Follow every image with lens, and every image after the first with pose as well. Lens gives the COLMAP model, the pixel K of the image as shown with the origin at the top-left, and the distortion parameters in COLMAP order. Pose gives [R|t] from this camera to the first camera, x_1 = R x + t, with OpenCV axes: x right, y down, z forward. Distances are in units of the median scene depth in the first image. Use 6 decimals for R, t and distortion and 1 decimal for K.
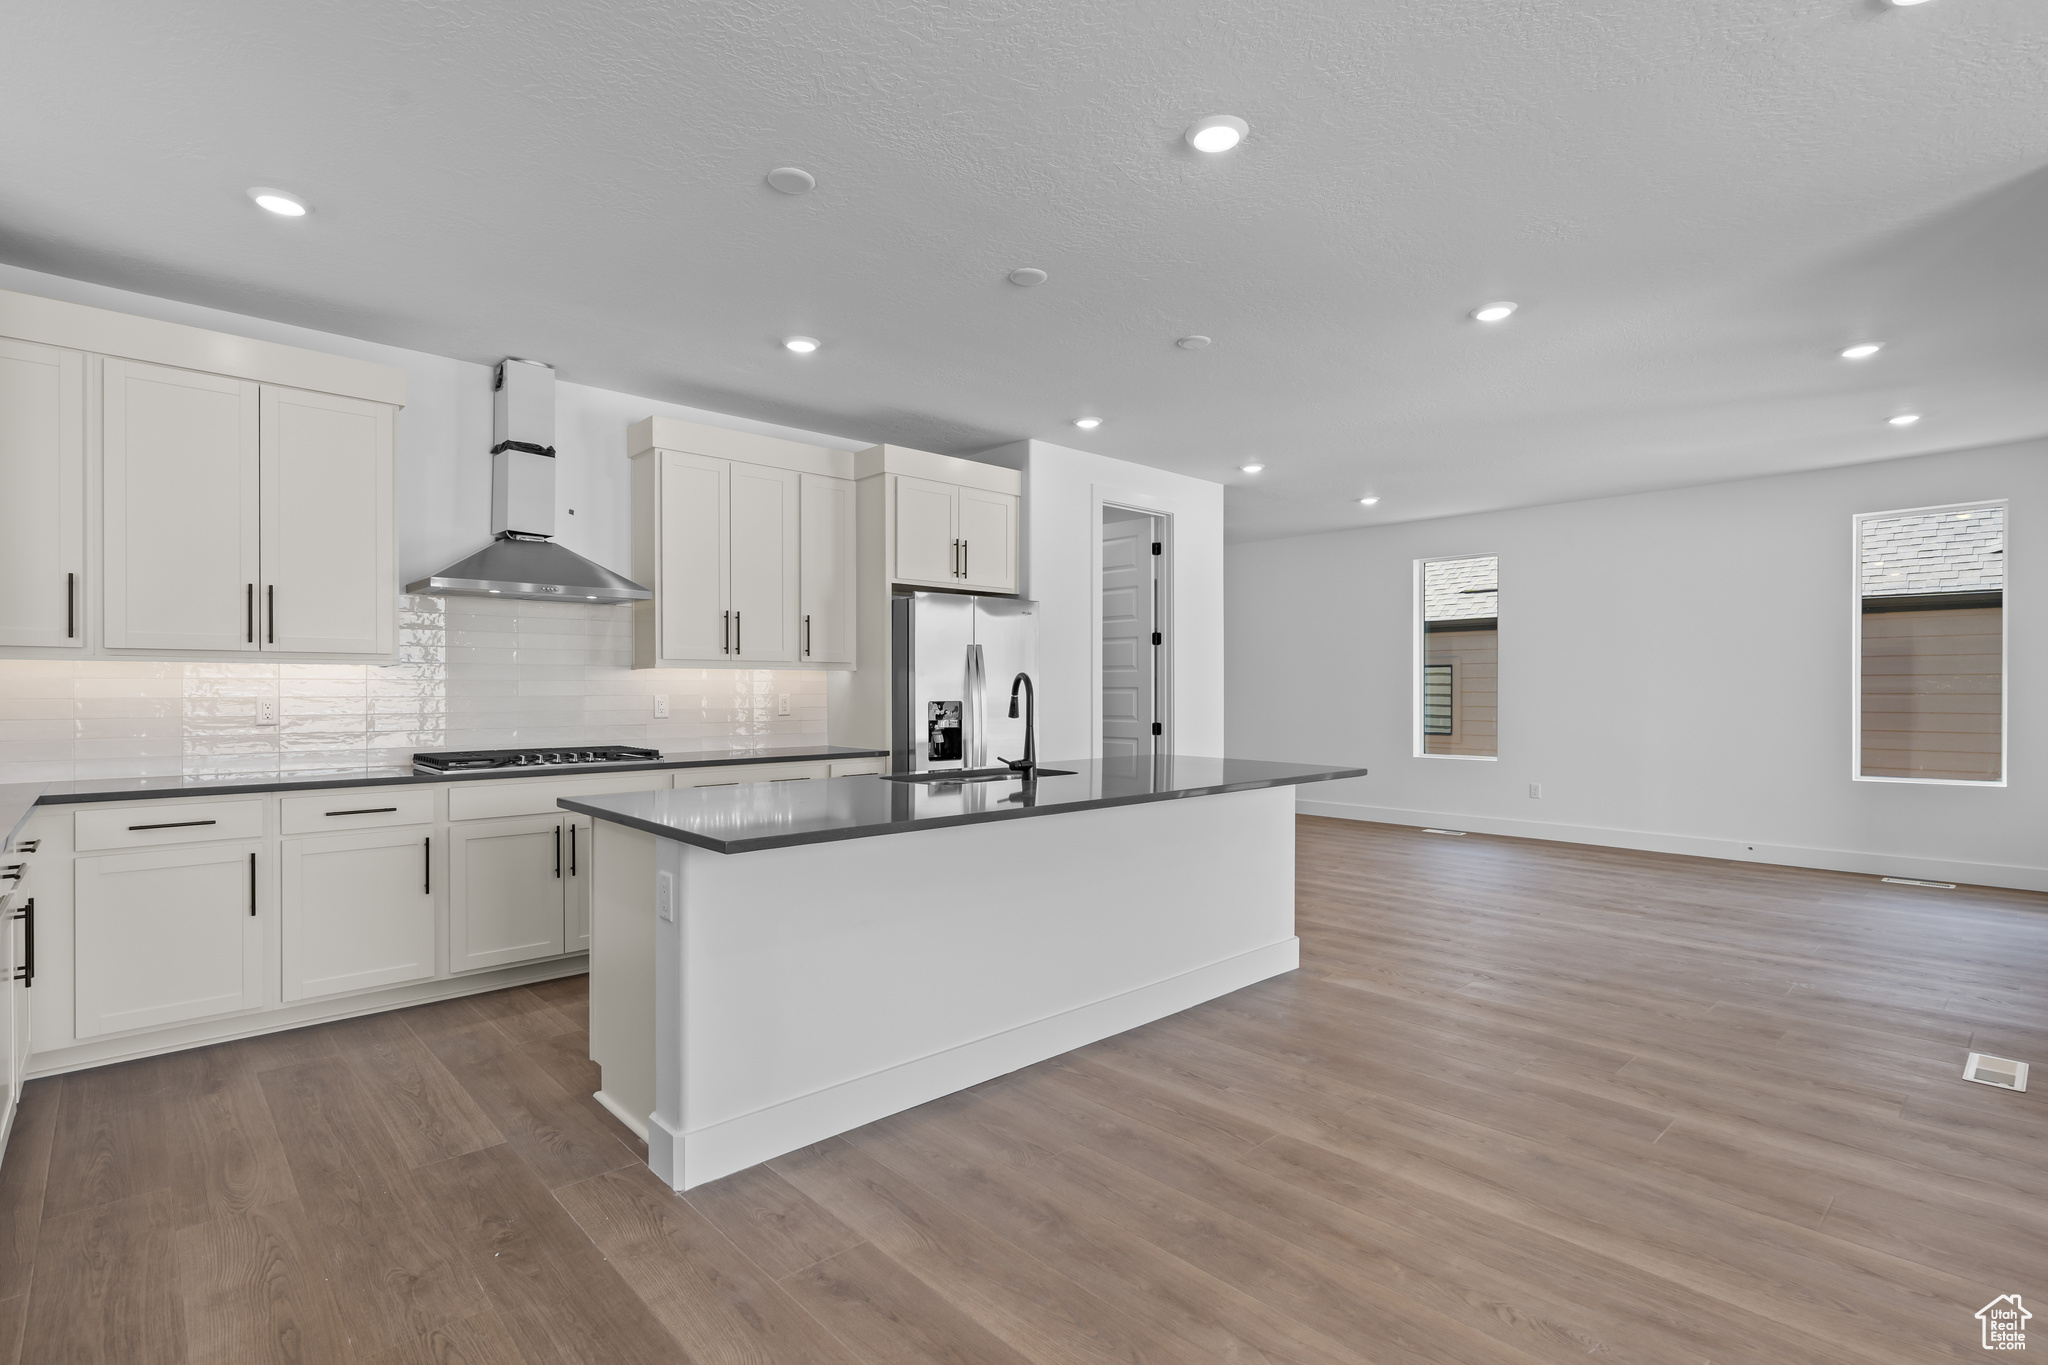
lens RADIAL K [[972.4, 0, 1016.3], [0, 972.4, 693.0], [0, 0, 1]] dist [-0.002198, 0.000582]
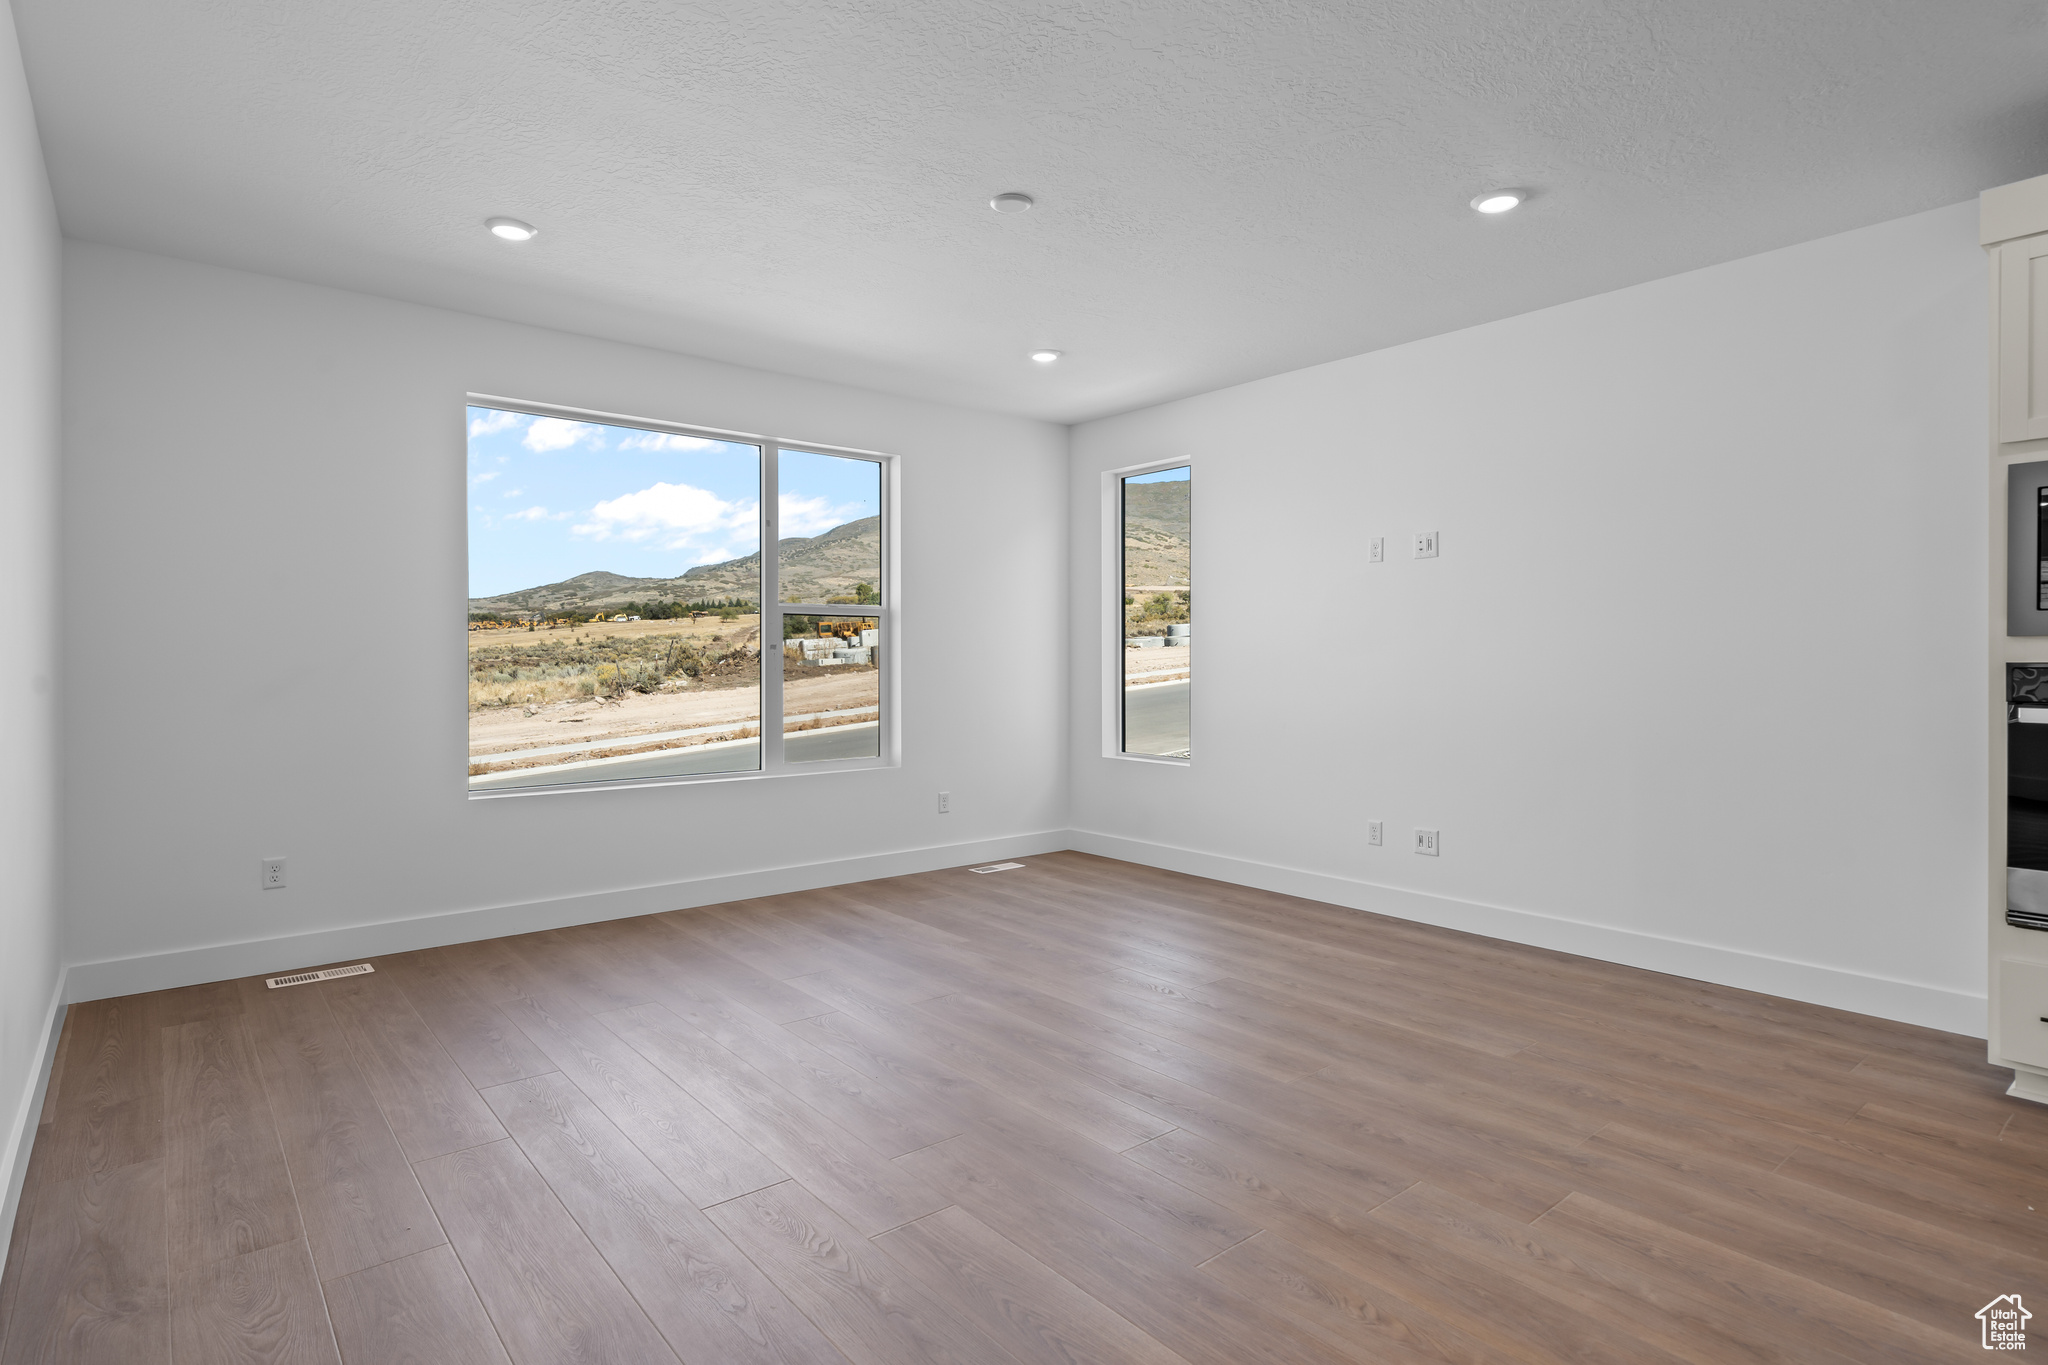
lens RADIAL K [[1059.3, 0, 1021.5], [0, 1059.3, 666.3], [0, 0, 1]] dist [0.002265, 0.000558]
pose [[-0.998645, 0.000062, 0.052032, 0.335830], [0.000609, 0.999945, 0.010493, -0.003047], [-0.052028, 0.010510, -0.998590, 0.872001]]
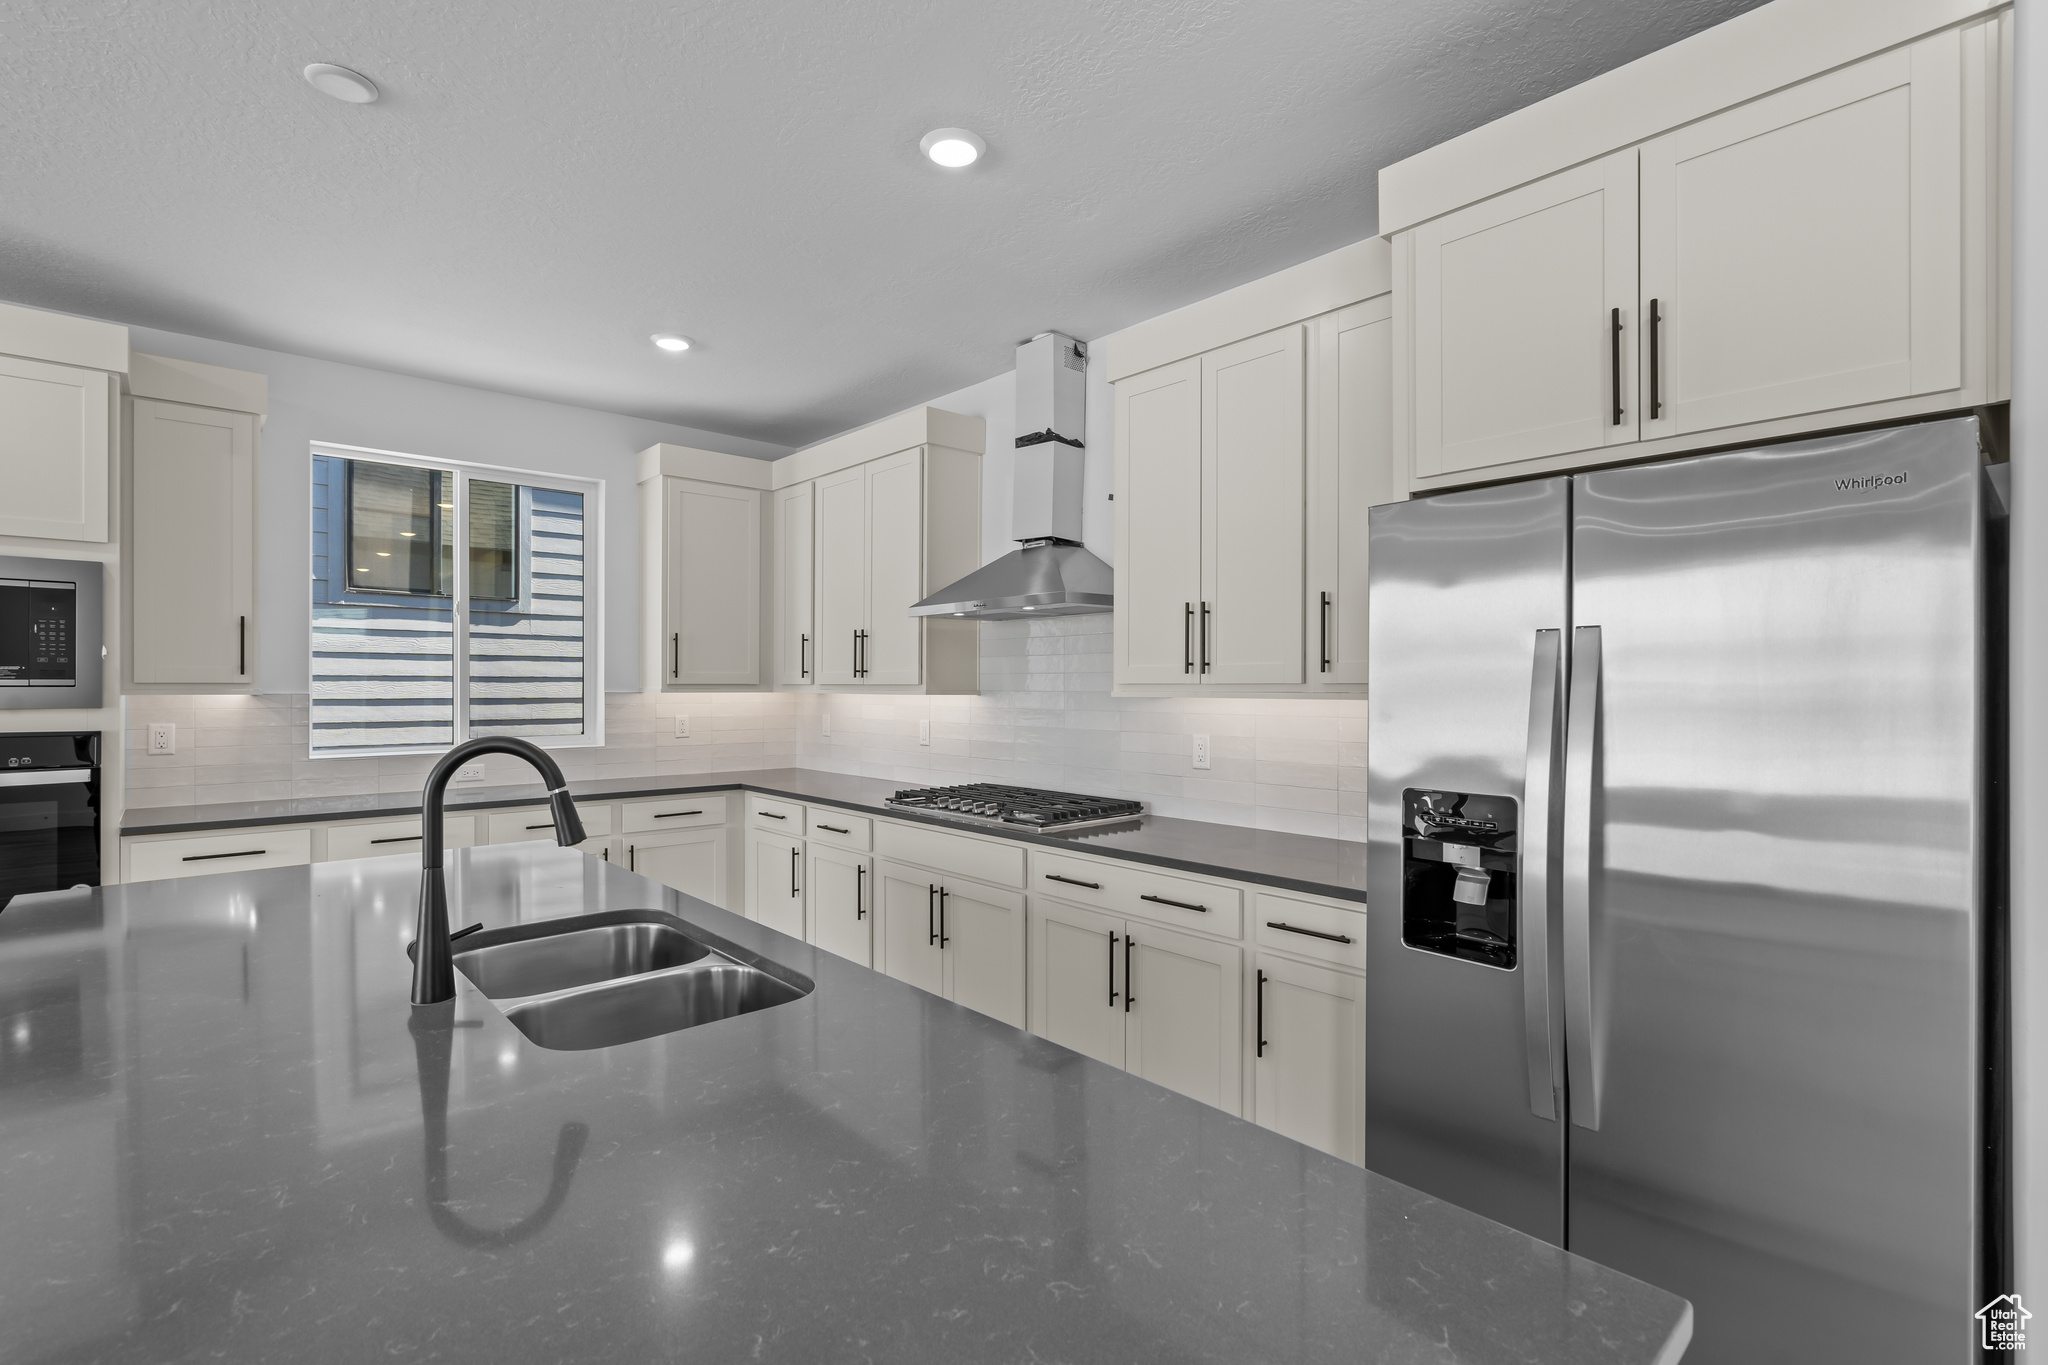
lens RADIAL K [[942.5, 0, 1022.5], [0, 942.5, 685.9], [0, 0, 1]] dist [-0.000310, 0.000567]
pose [[-0.013328, 0.000701, -0.999911, 0.322361], [-0.006077, 0.999981, 0.000782, -0.035095], [0.999893, 0.006087, -0.013323, 0.983486]]
